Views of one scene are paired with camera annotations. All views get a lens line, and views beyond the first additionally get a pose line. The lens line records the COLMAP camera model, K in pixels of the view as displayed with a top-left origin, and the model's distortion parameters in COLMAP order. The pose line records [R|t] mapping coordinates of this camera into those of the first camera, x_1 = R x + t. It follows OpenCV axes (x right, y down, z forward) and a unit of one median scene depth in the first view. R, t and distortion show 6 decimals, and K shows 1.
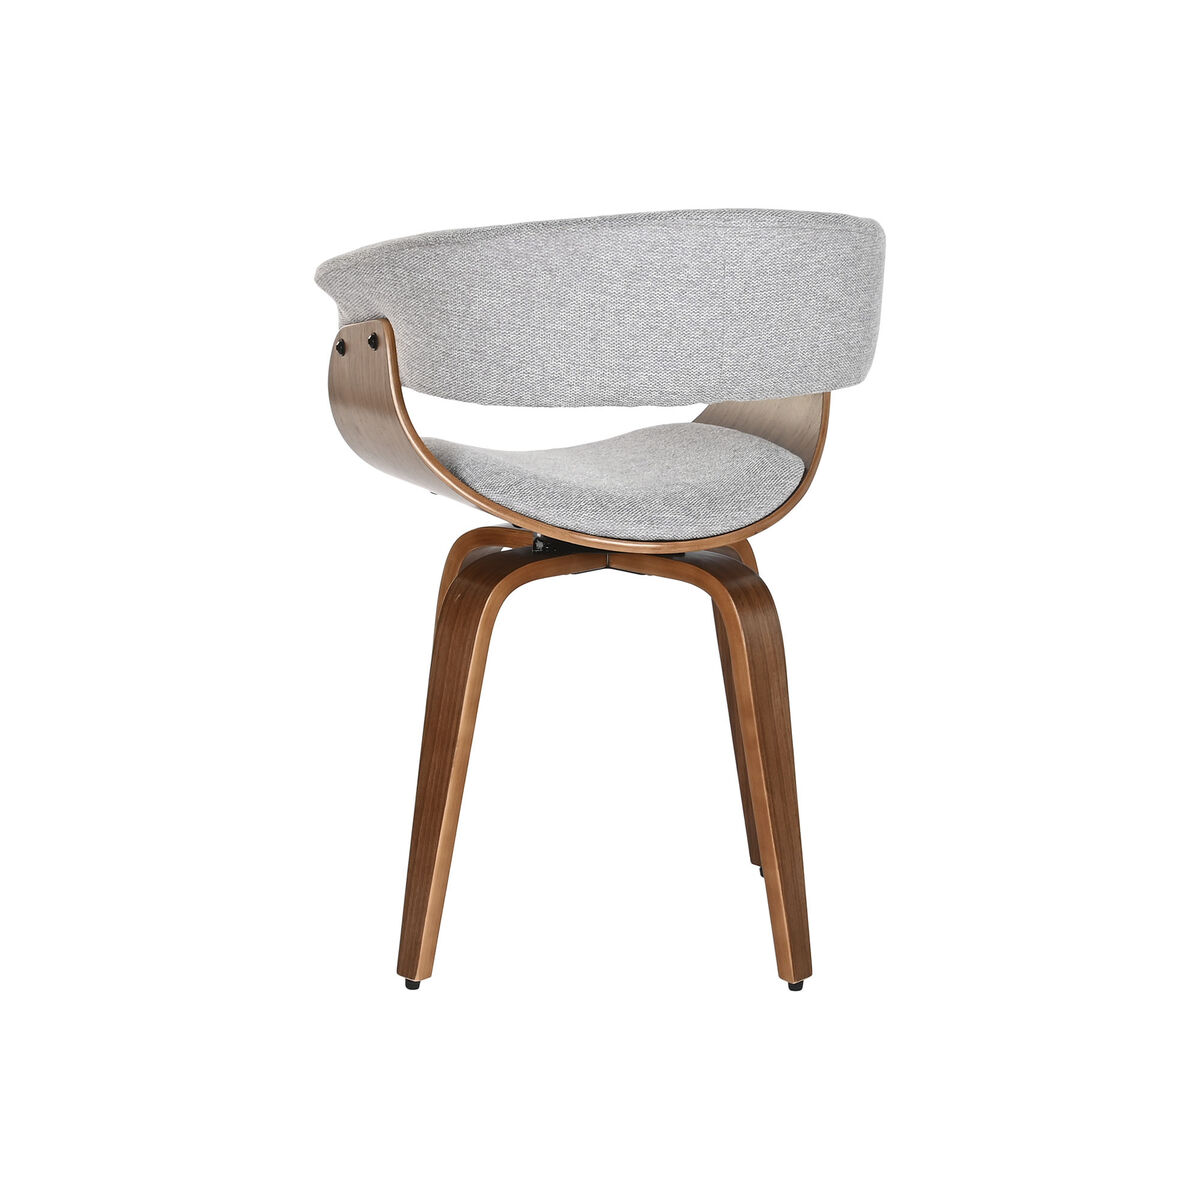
lens RADIAL K [[2222.8, 0, 600.0], [0, 2222.8, 600.0], [0, 0, 1]] dist [0.032329, -0.016847]
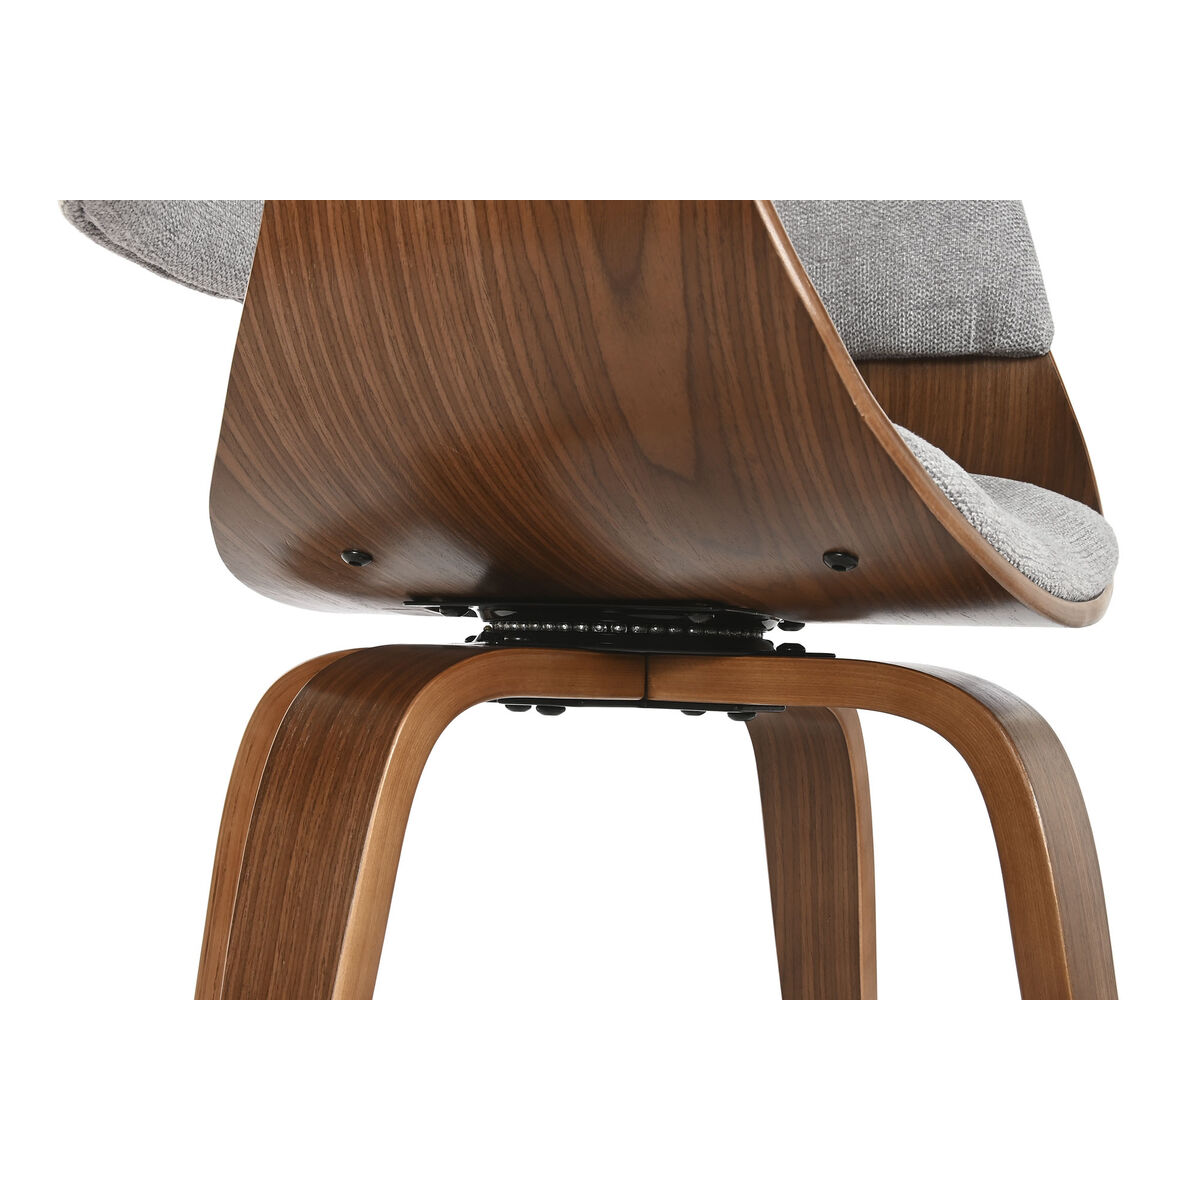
lens RADIAL K [[2222.8, 0, 600.0], [0, 2222.8, 600.0], [0, 0, 1]] dist [0.032329, -0.016847]
pose [[0.993078, 0.008296, 0.117162, -0.060475], [0.010011, 0.987893, -0.154812, 0.037019], [-0.117028, 0.154914, 0.980972, 0.620497]]
